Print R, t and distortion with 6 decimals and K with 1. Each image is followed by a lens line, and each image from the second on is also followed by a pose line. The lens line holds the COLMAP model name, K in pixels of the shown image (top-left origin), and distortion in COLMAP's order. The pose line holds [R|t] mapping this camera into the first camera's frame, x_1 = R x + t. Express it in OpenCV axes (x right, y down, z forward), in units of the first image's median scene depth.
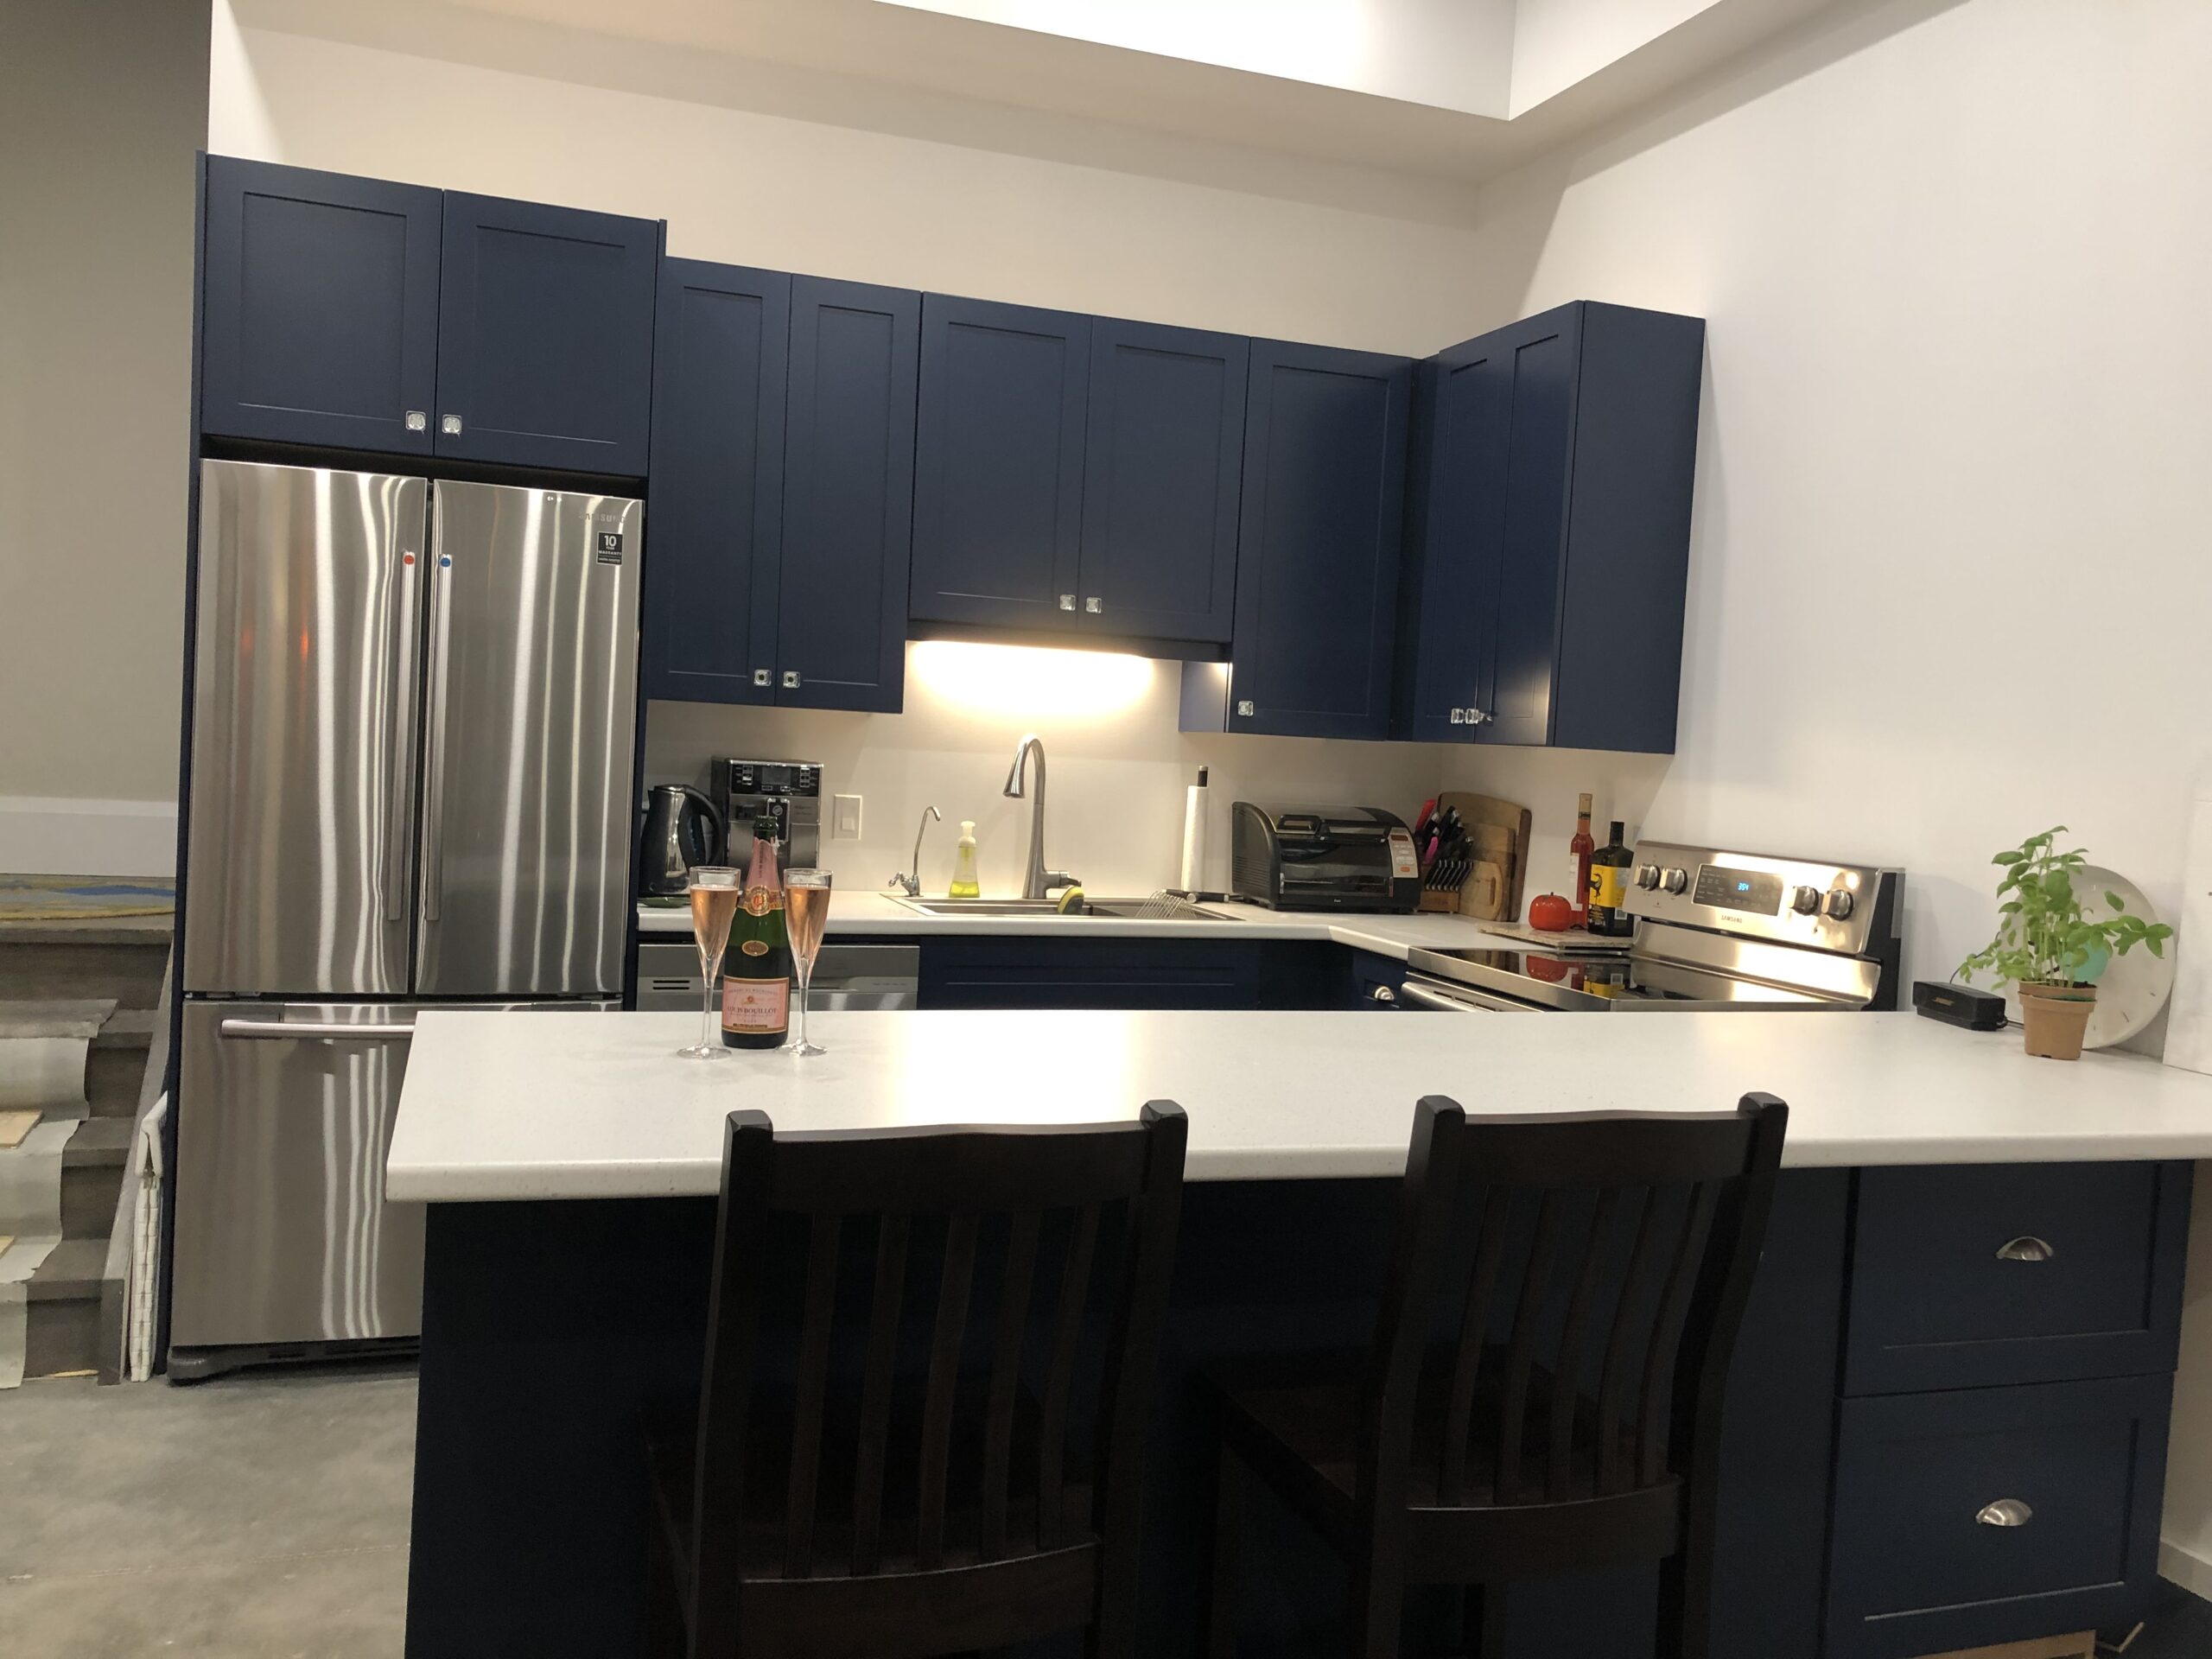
lens RADIAL K [[1814.3, 0, 1106.0], [0, 1814.3, 828.8], [0, 0, 1]] dist [0.046672, -0.023469]
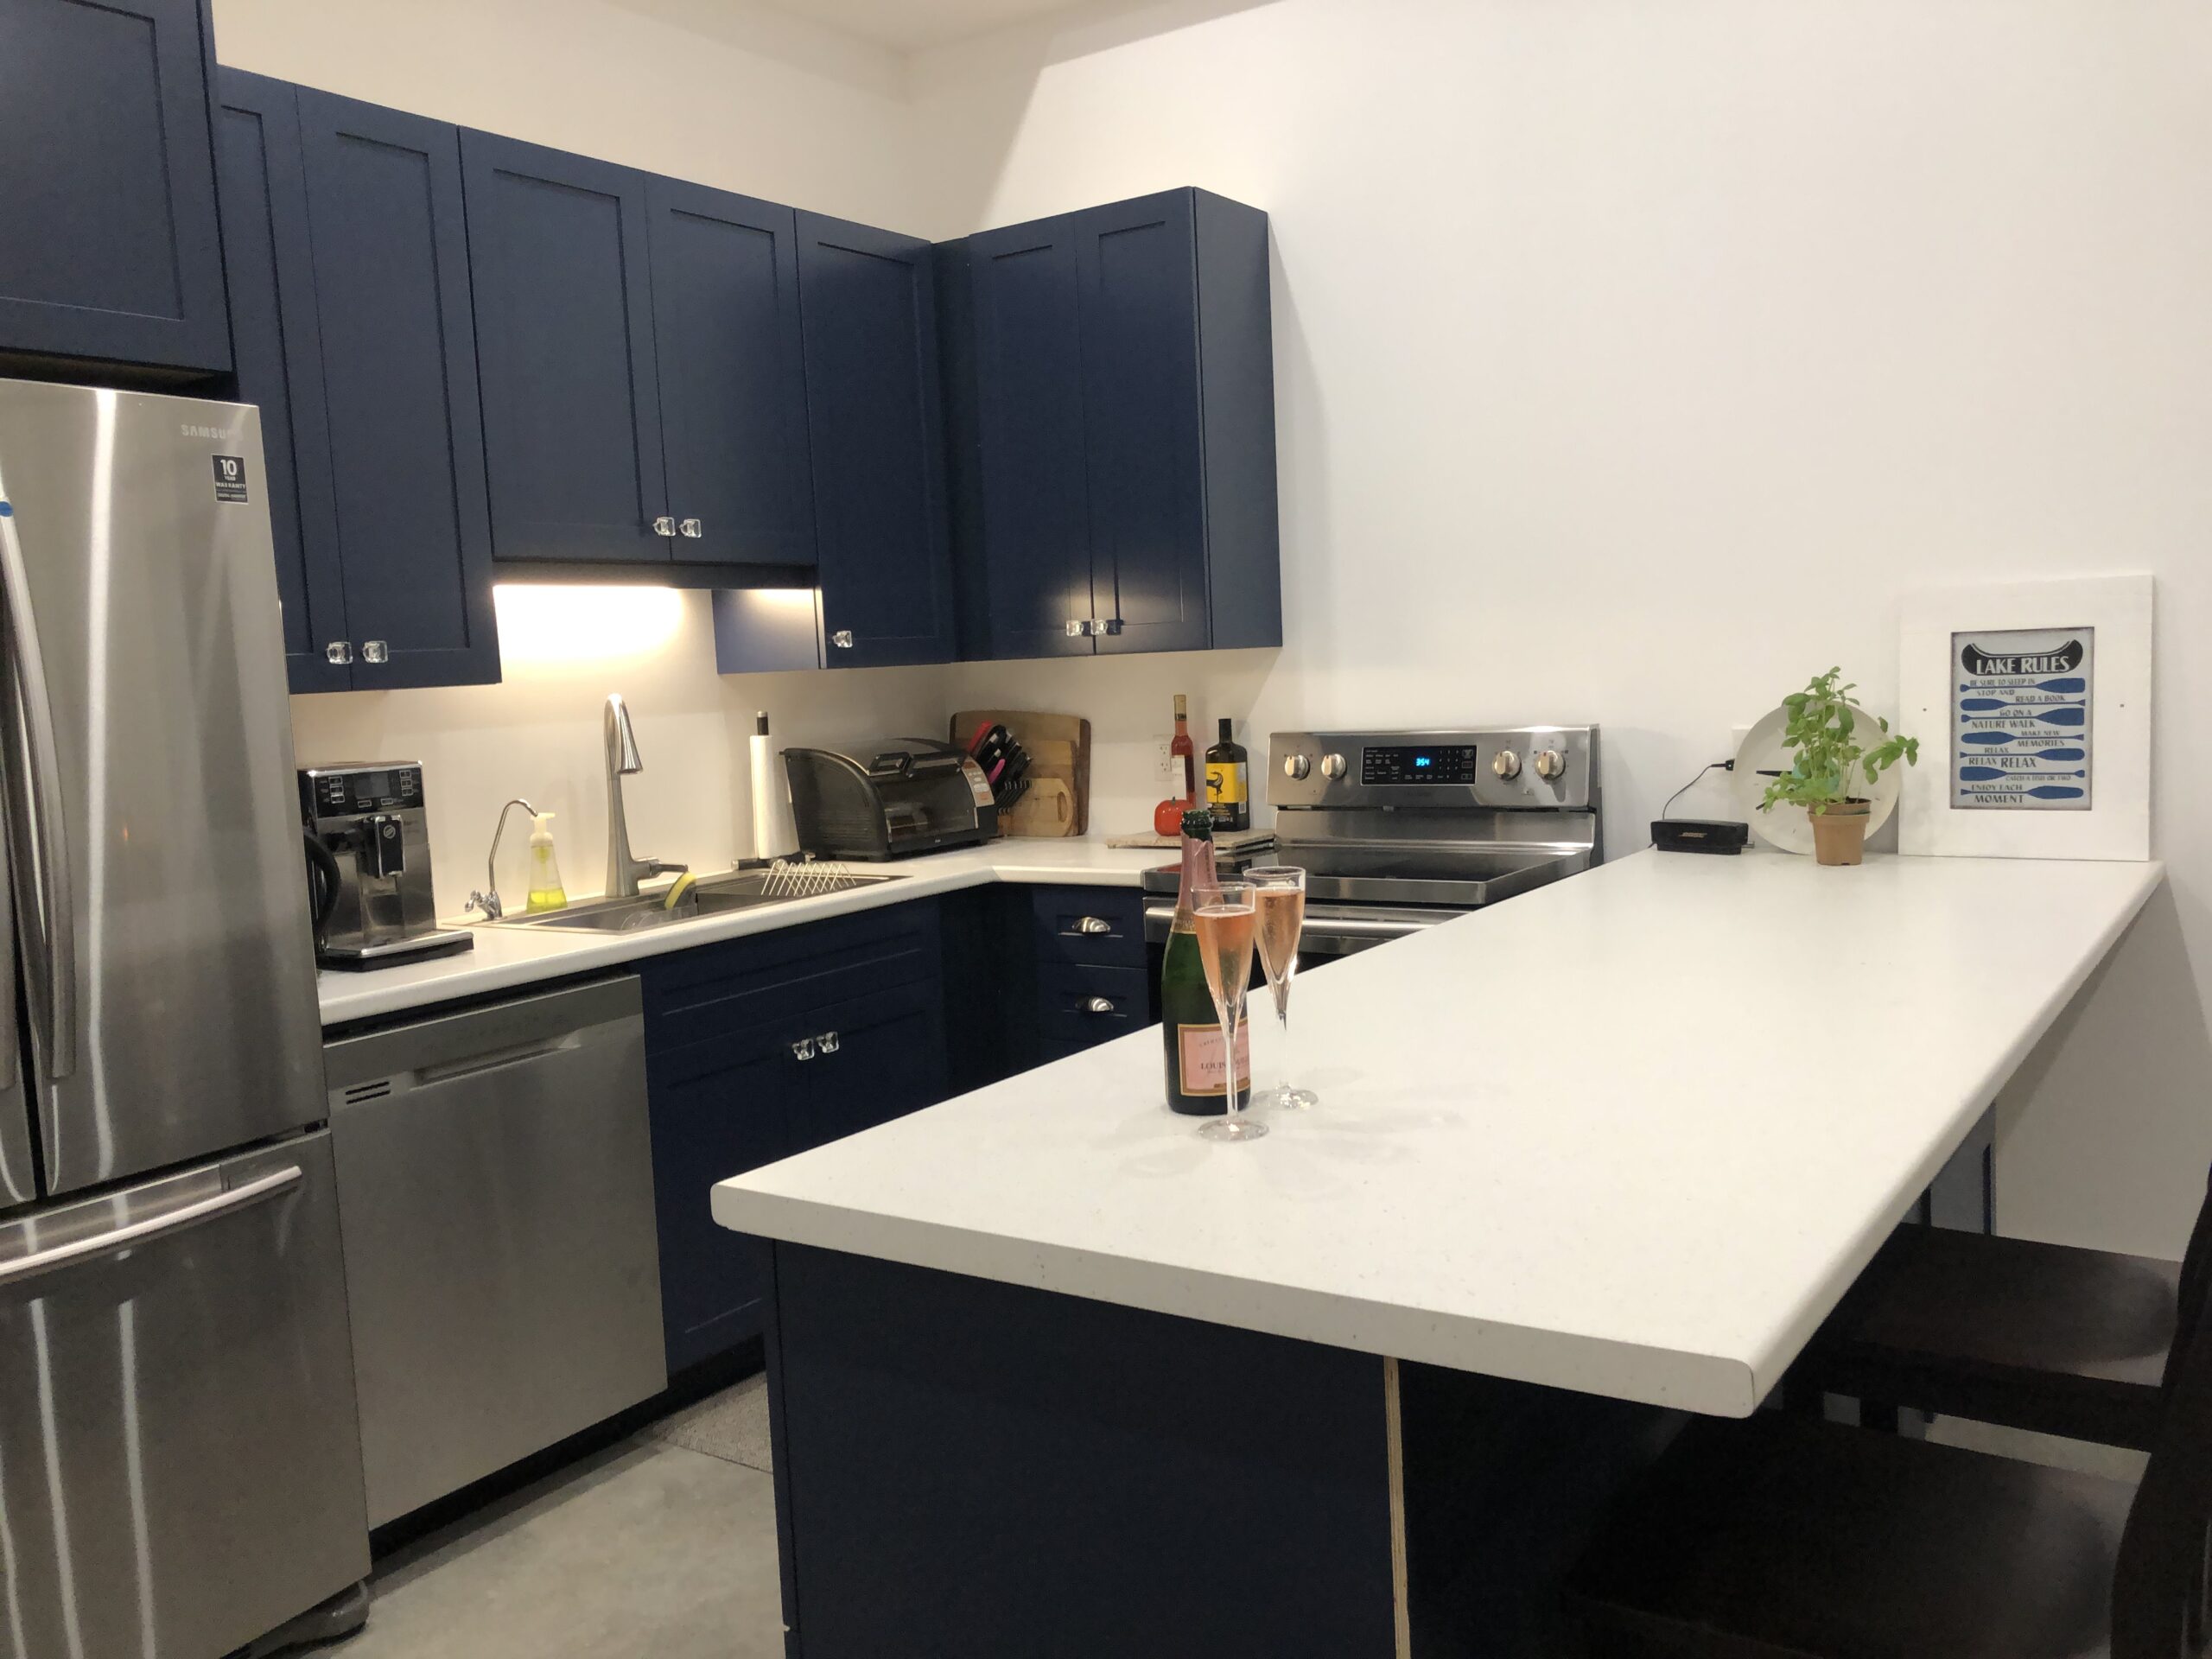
lens RADIAL K [[1814.3, 0, 1107.8], [0, 1814.3, 831.8], [0, 0, 1]] dist [0.046672, -0.023469]
pose [[0.798373, -0.150246, 0.583119, -0.359259], [0.121134, 0.988649, 0.088885, -0.038352], [-0.589854, -0.000328, 0.807510, 0.219953]]
